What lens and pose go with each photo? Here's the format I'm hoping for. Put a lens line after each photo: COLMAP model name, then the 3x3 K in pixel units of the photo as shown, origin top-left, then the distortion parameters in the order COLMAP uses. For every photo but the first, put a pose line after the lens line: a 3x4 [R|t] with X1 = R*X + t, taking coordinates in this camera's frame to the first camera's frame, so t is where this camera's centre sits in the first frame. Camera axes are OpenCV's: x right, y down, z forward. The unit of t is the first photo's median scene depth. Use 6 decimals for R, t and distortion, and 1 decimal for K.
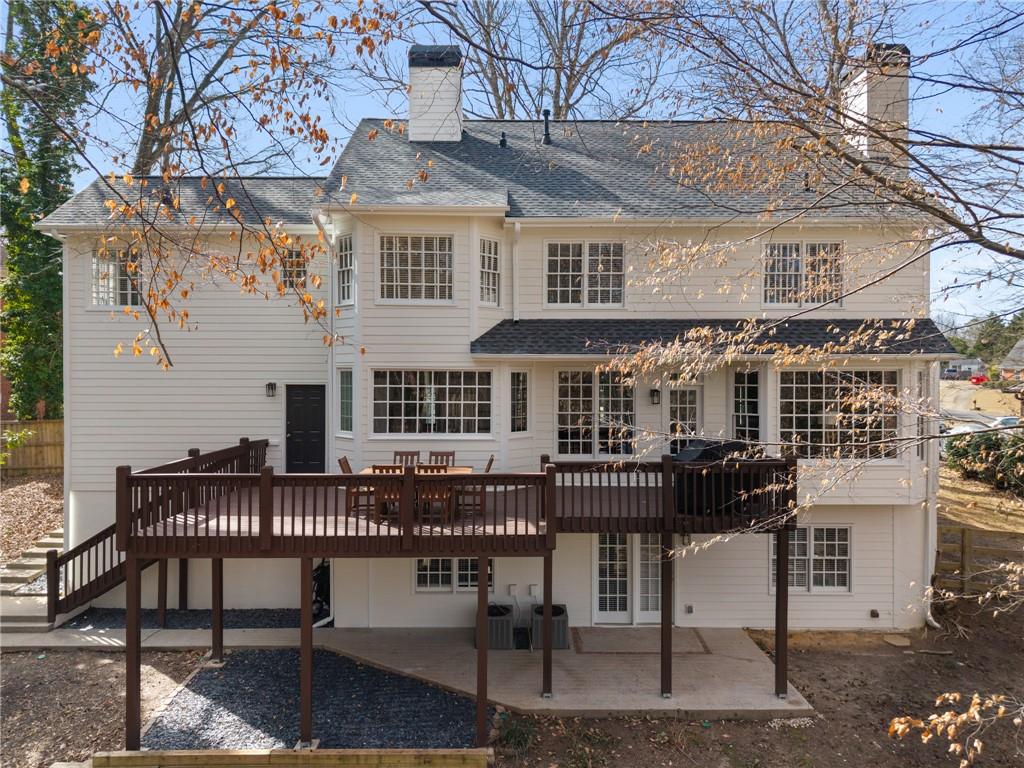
lens RADIAL K [[696.6, 0, 515.9], [0, 696.6, 377.7], [0, 0, 1]] dist [0.011284, -0.009092]
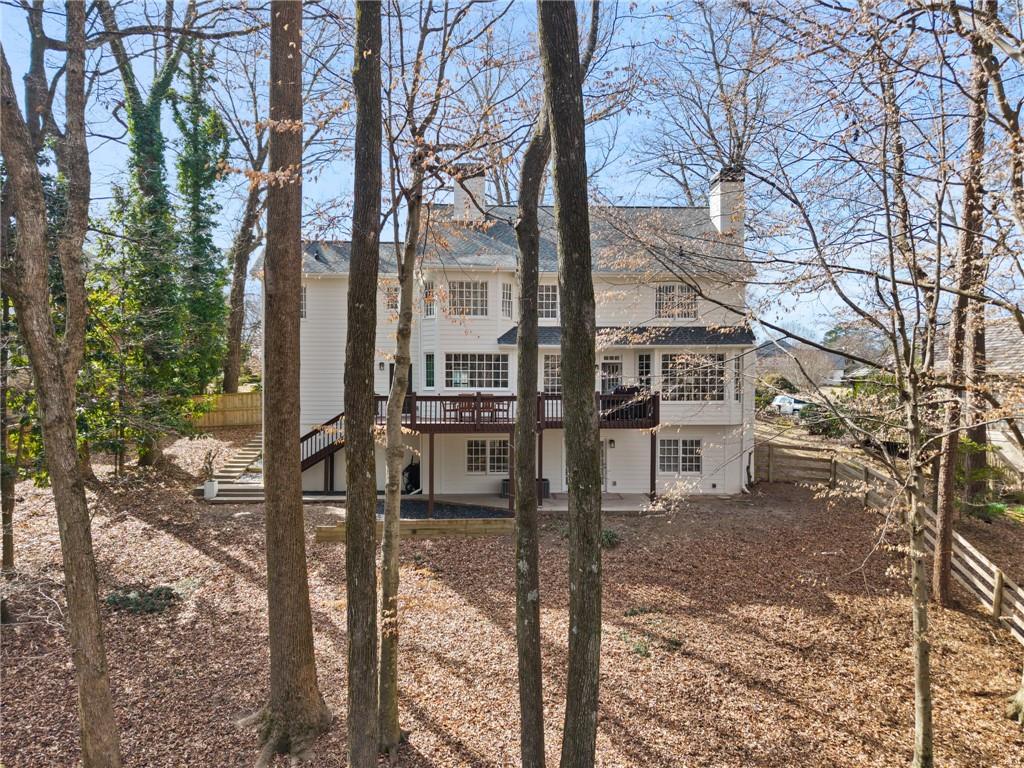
lens RADIAL K [[696.6, 0, 507.8], [0, 696.6, 388.2], [0, 0, 1]] dist [0.011284, -0.009092]
pose [[0.999249, -0.001449, 0.038723, -0.108636], [0.001377, 0.999997, 0.001909, 0.077639], [-0.038726, -0.001855, 0.999248, -0.854991]]
